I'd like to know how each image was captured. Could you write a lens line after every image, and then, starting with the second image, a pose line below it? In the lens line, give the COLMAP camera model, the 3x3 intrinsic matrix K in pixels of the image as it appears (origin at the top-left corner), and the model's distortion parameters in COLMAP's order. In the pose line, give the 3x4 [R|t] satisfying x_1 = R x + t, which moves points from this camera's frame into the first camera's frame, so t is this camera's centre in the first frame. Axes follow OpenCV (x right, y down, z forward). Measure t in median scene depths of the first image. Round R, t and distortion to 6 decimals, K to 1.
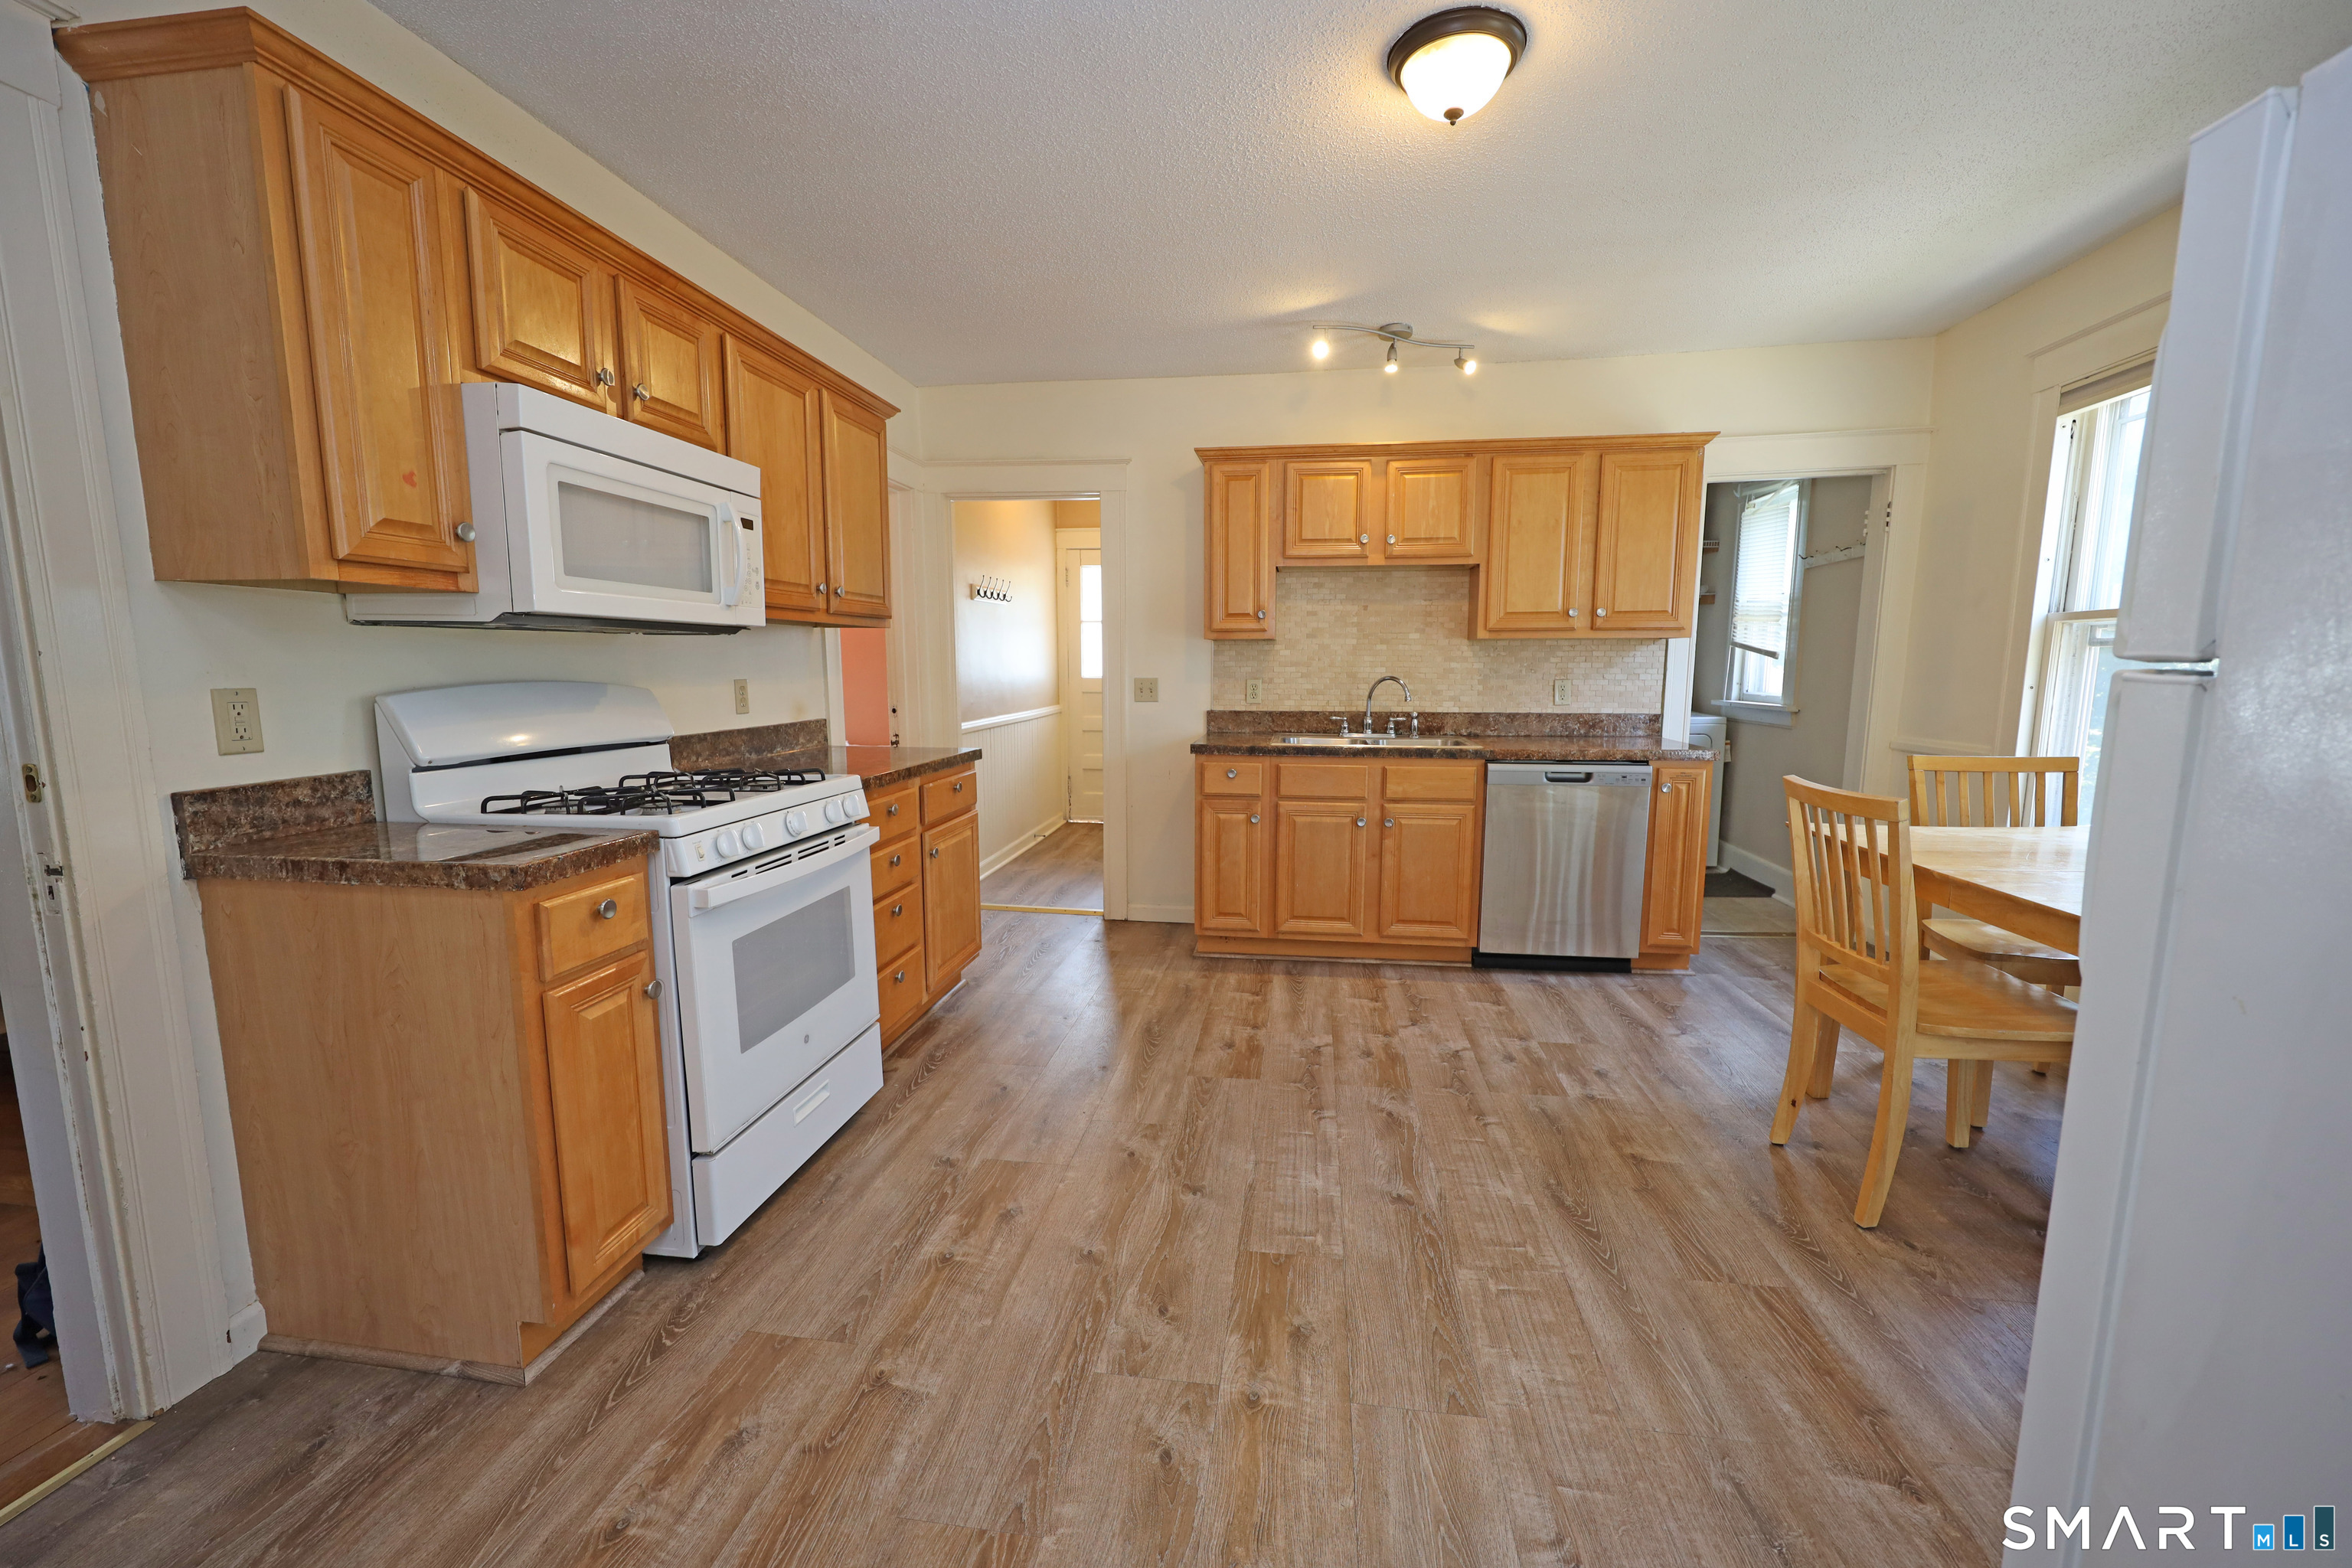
lens RADIAL K [[937.6, 0, 1176.0], [0, 937.6, 784.0], [0, 0, 1]] dist [-0.001946, -0.000133]
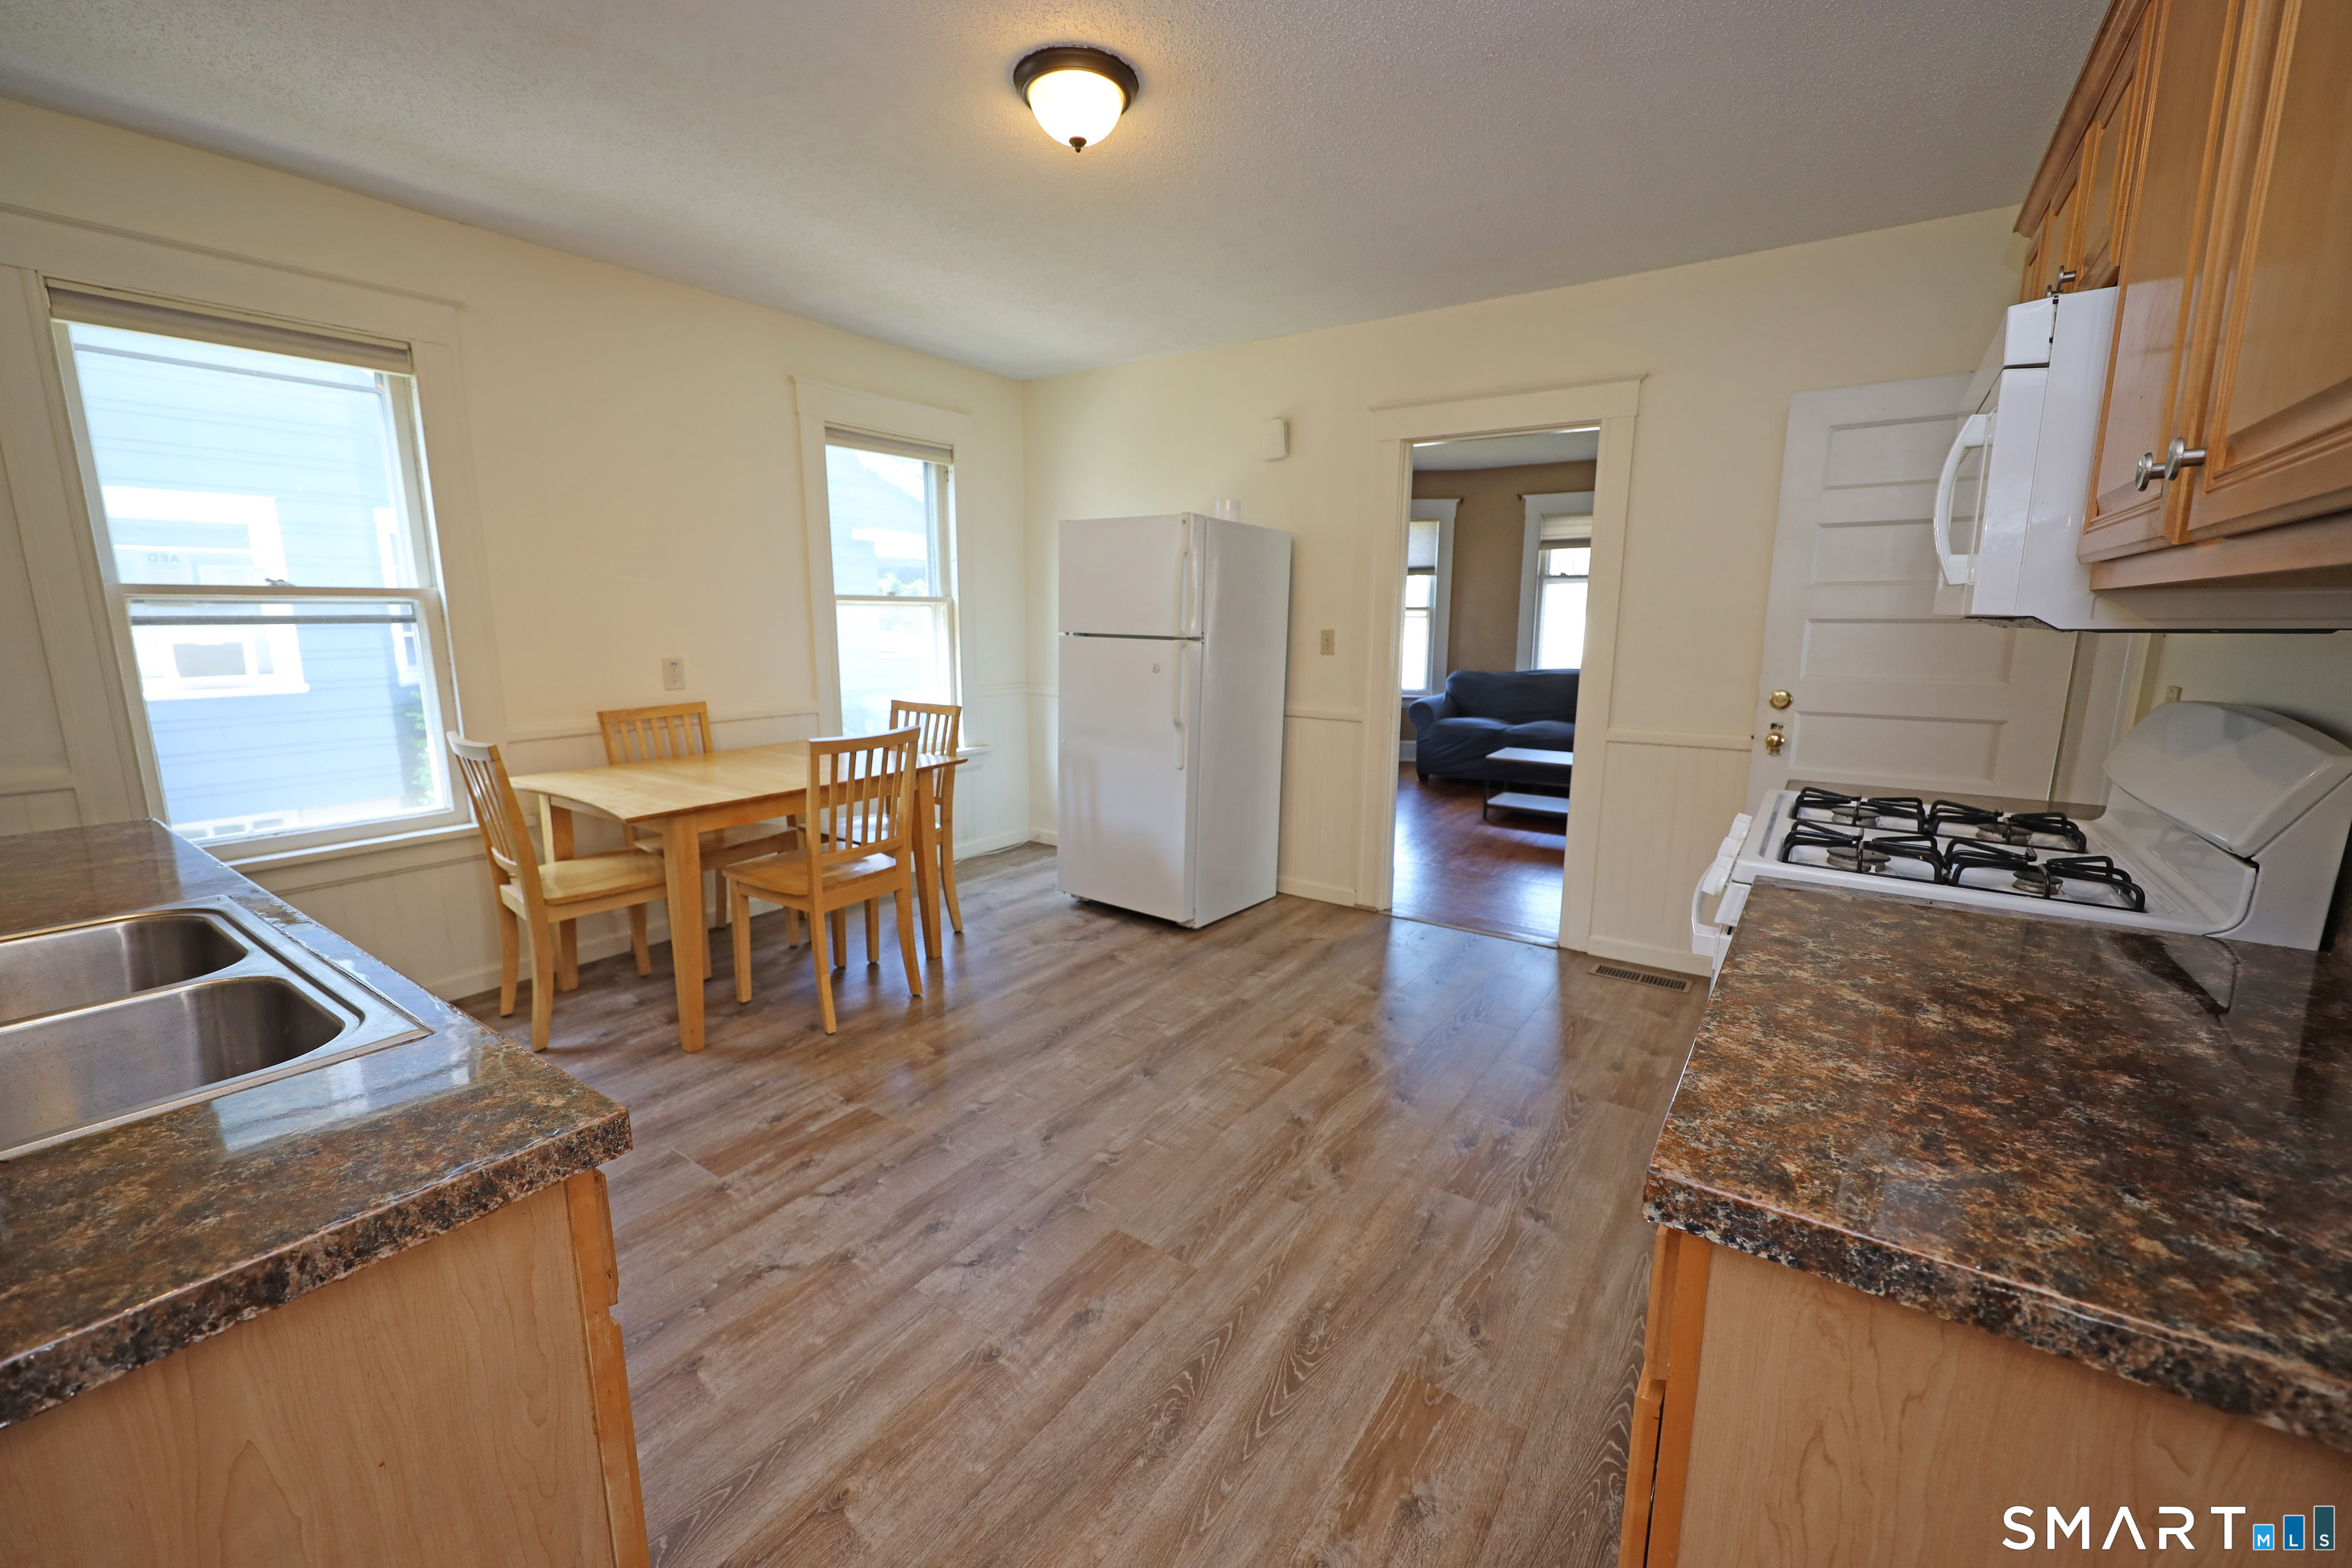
lens RADIAL K [[937.6, 0, 1176.0], [0, 937.6, 784.0], [0, 0, 1]] dist [-0.001946, -0.000133]
pose [[-0.893005, -0.080763, 0.442741, -0.185647], [0.056080, 0.956130, 0.287525, -0.168179], [-0.446539, 0.281590, -0.849300, 1.119059]]
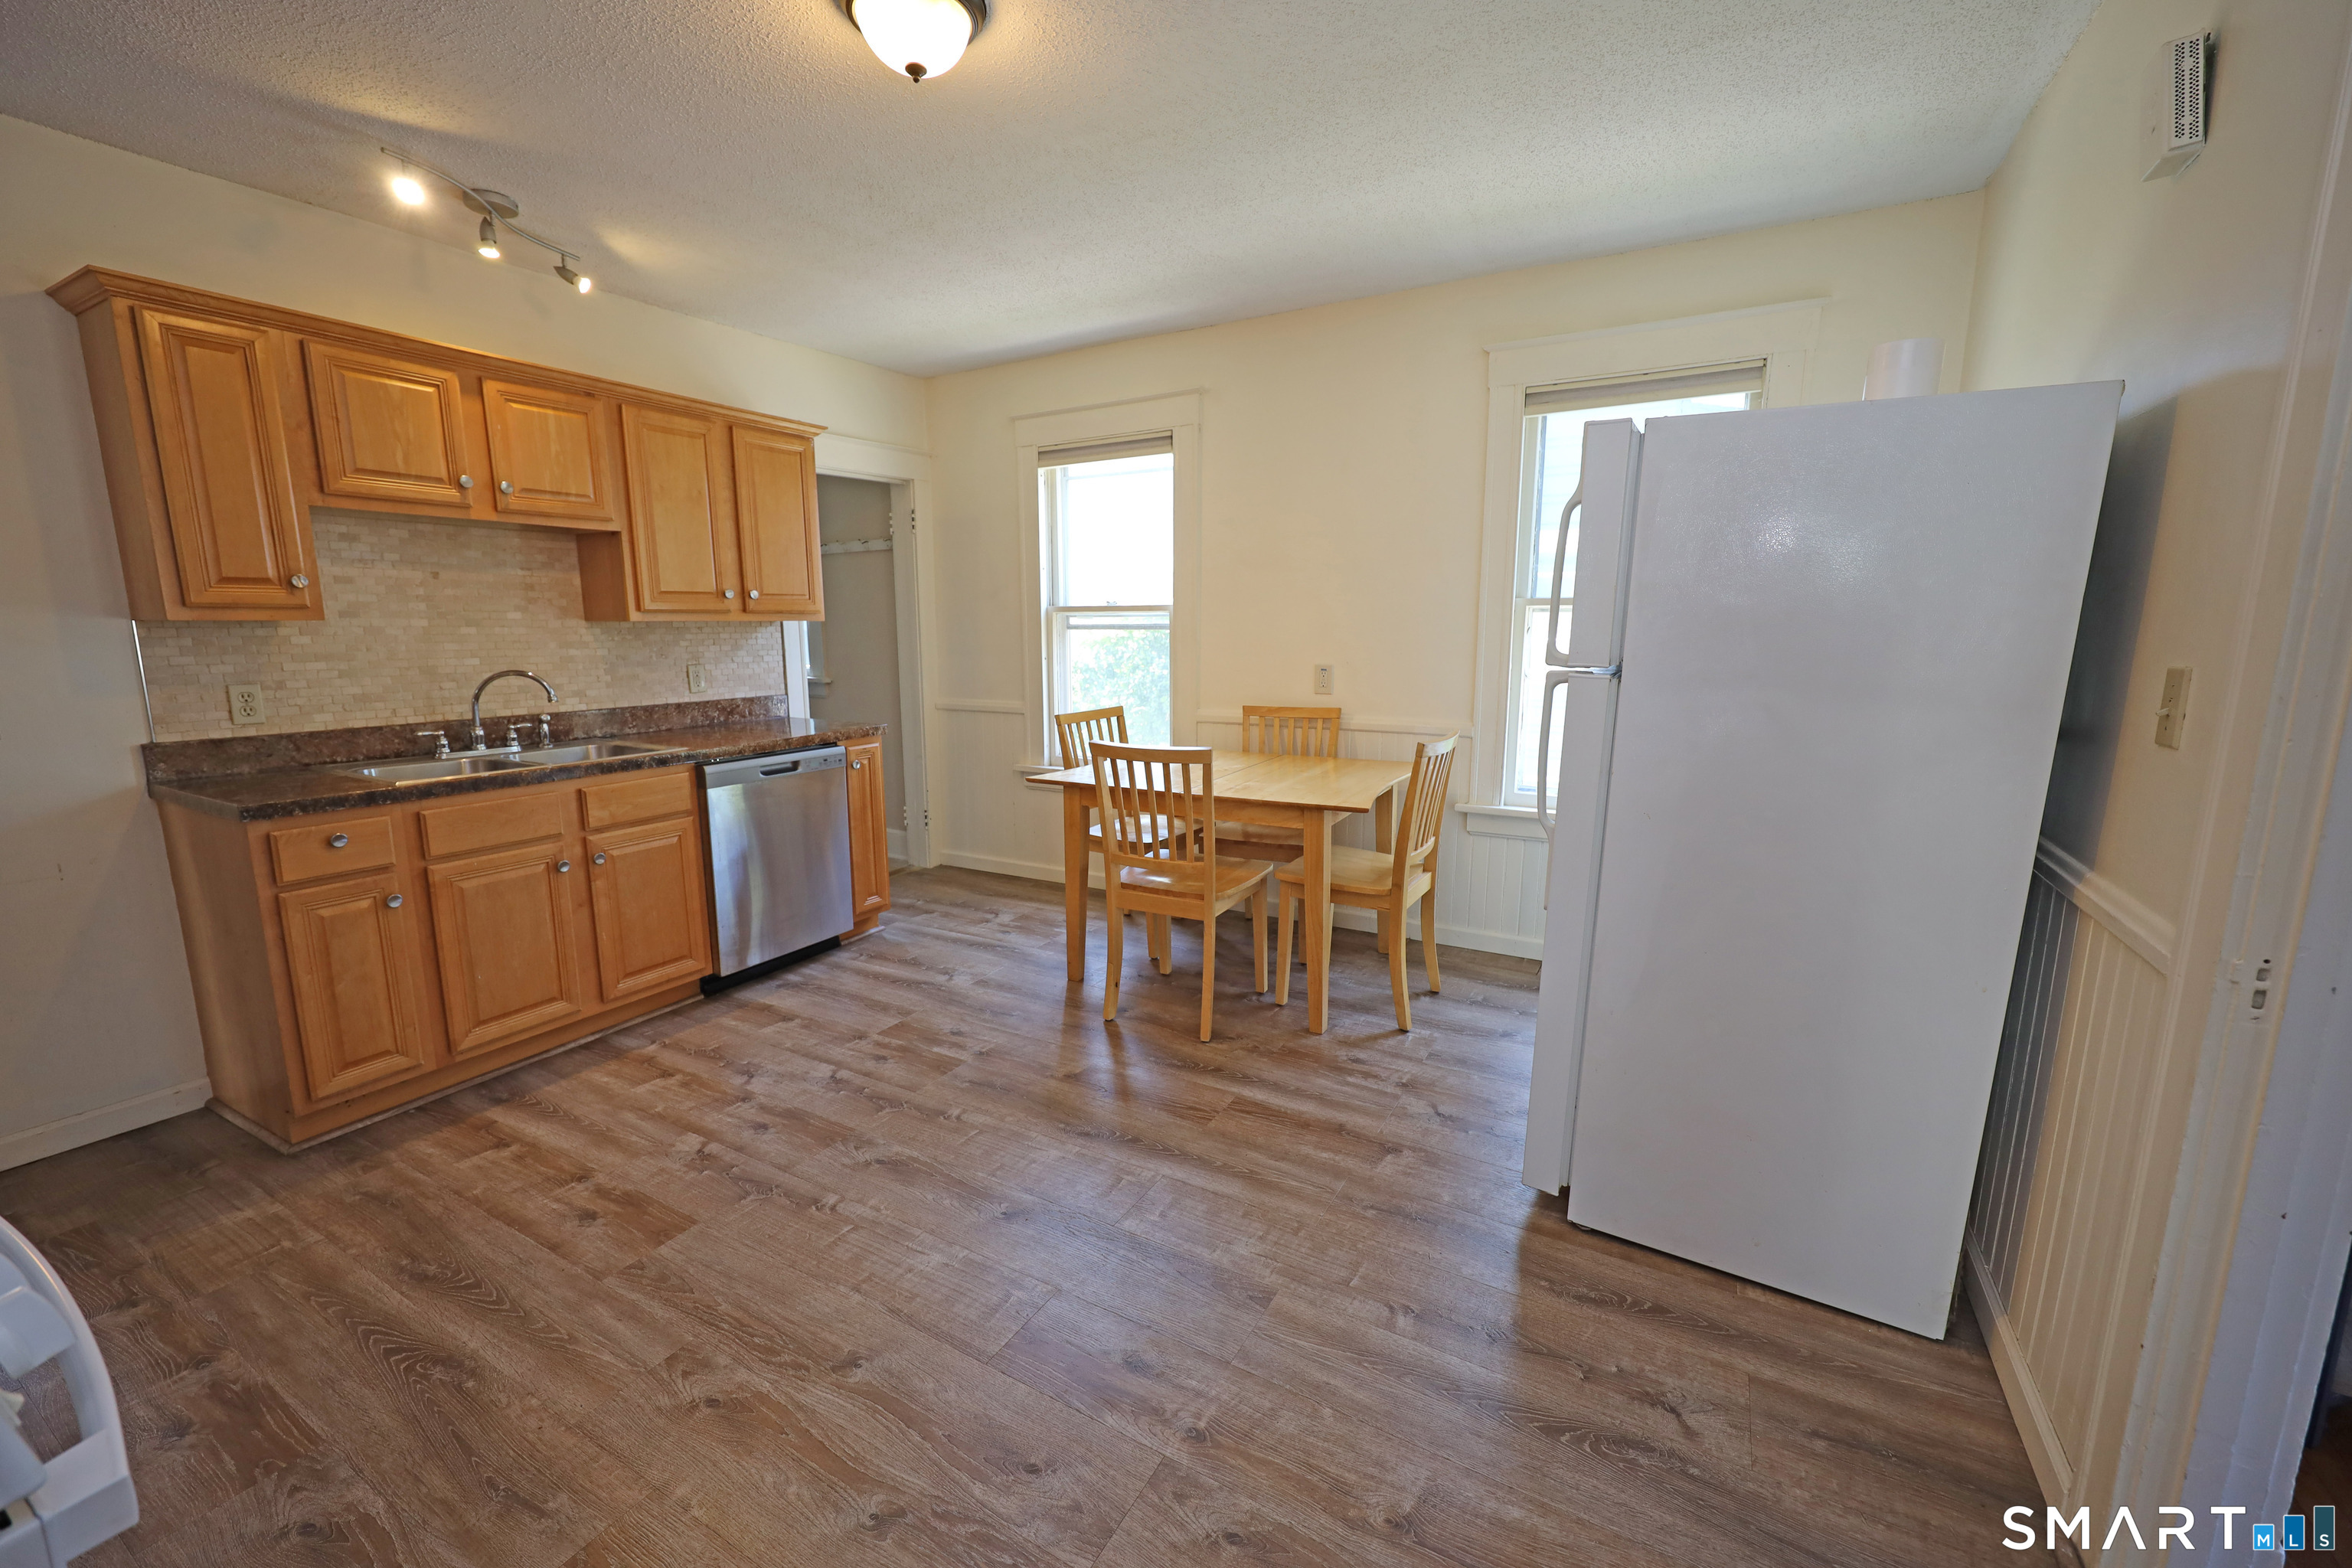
lens RADIAL K [[935.6, 0, 1175.0], [0, 935.6, 776.9], [0, 0, 1]] dist [-0.000206, -0.000043]
pose [[0.365298, -0.152184, 0.918367, -0.303159], [0.119527, 0.986048, 0.115856, -0.058896], [-0.923185, 0.067447, 0.378391, 0.251993]]
